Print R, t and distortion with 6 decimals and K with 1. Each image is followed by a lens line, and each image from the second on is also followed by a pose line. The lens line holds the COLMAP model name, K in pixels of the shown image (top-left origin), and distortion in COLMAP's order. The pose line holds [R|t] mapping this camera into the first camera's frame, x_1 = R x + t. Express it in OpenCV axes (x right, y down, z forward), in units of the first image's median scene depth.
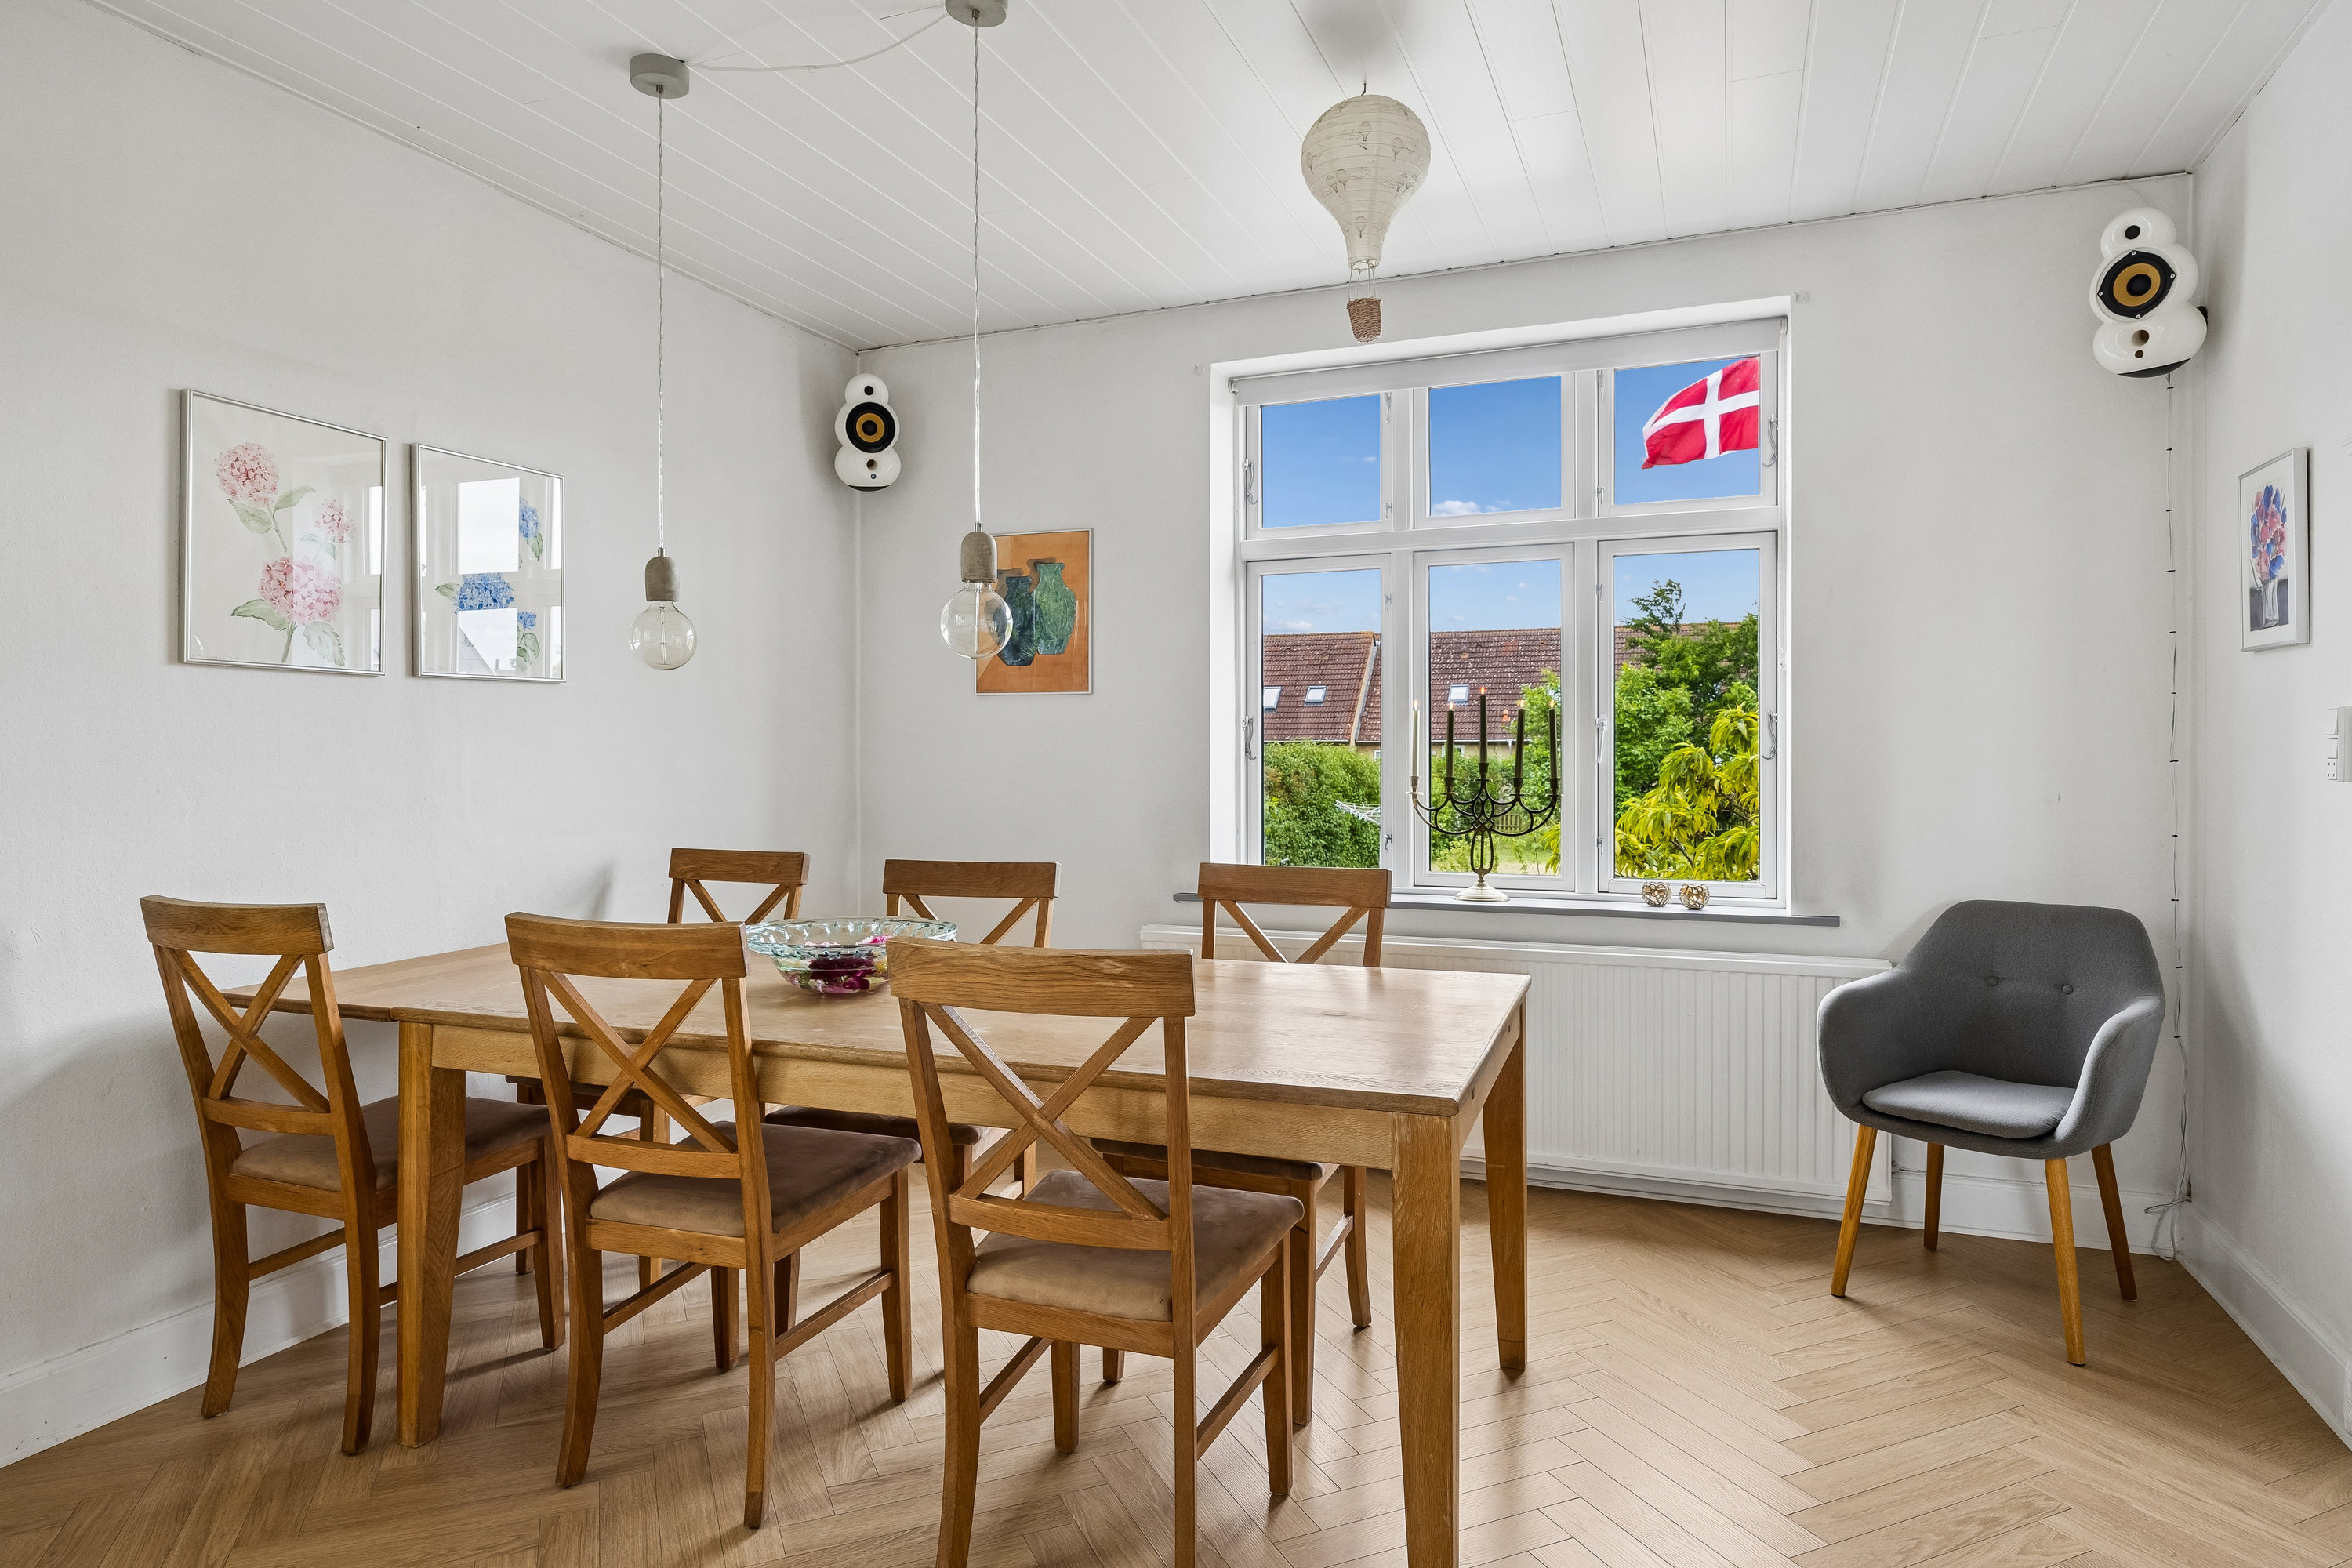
lens RADIAL K [[1382.6, 0, 1171.7], [0, 1382.6, 784.4], [0, 0, 1]] dist [0.056613, 0.001232]
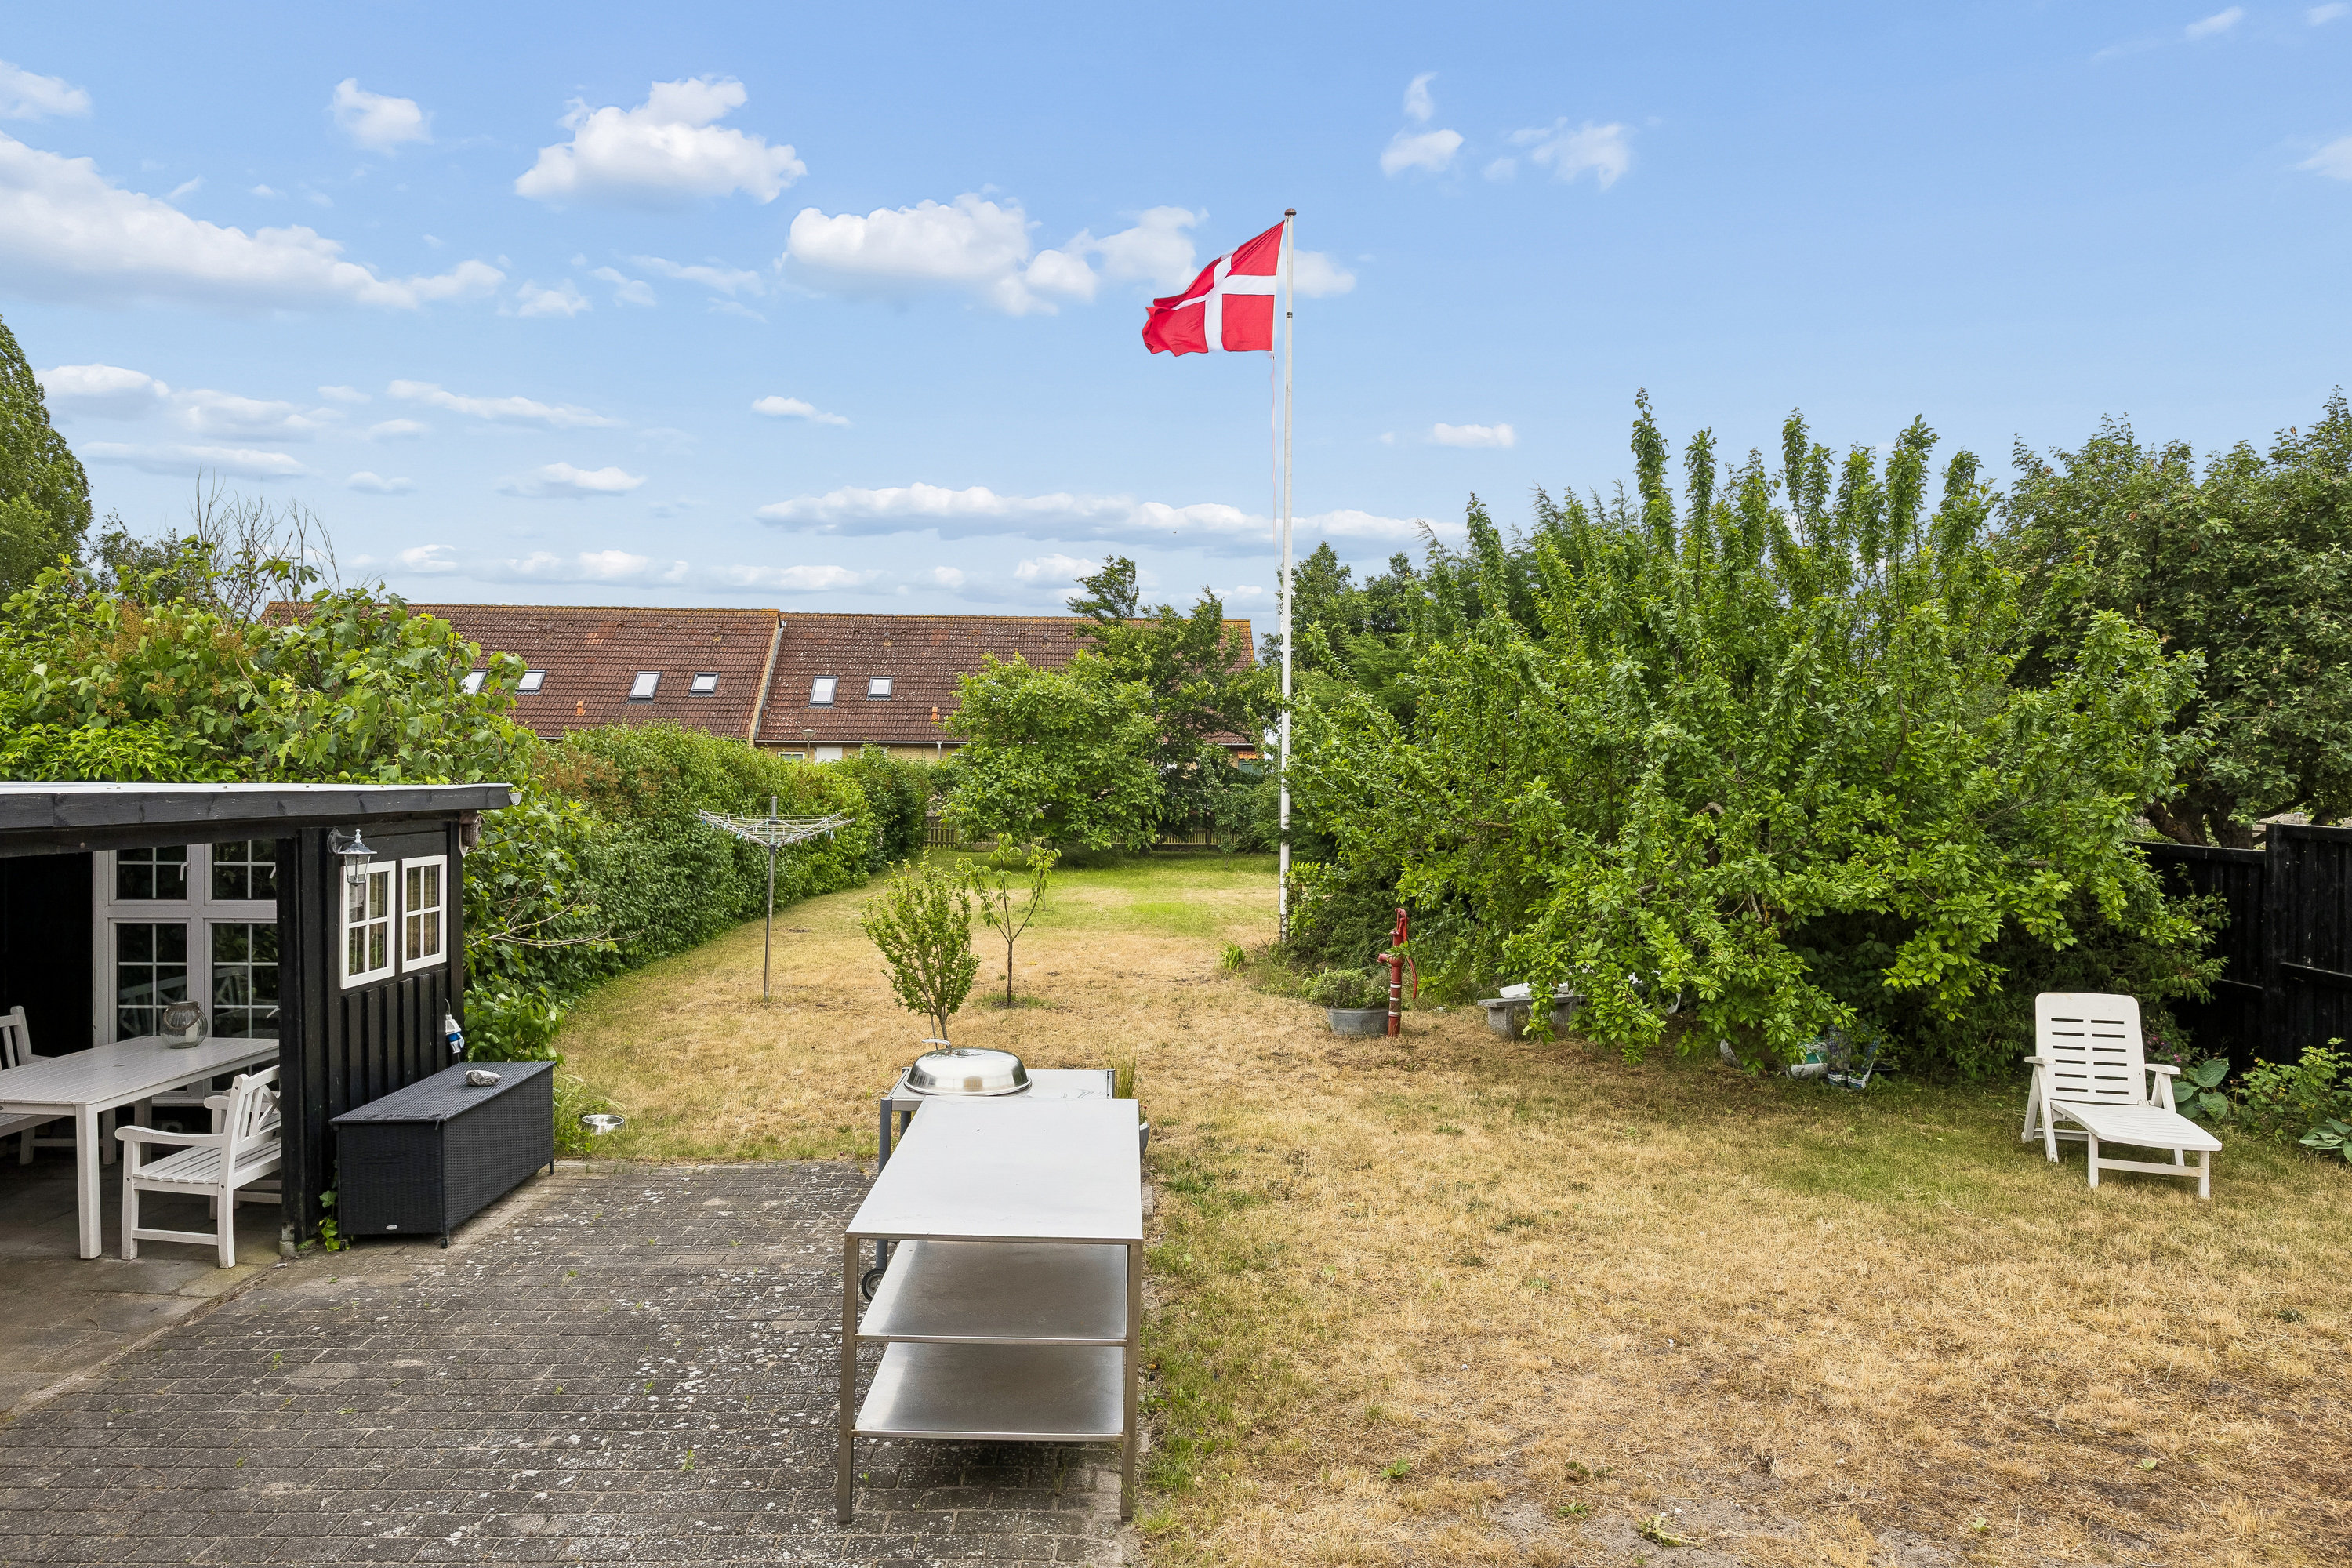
lens RADIAL K [[1382.6, 0, 1168.1], [0, 1382.6, 802.0], [0, 0, 1]] dist [0.056613, 0.001232]
pose [[0.915926, 0.005517, 0.401310, 0.040212], [-0.006975, 0.999973, 0.002172, 0.003448], [-0.401287, -0.004789, 0.915940, 0.216193]]
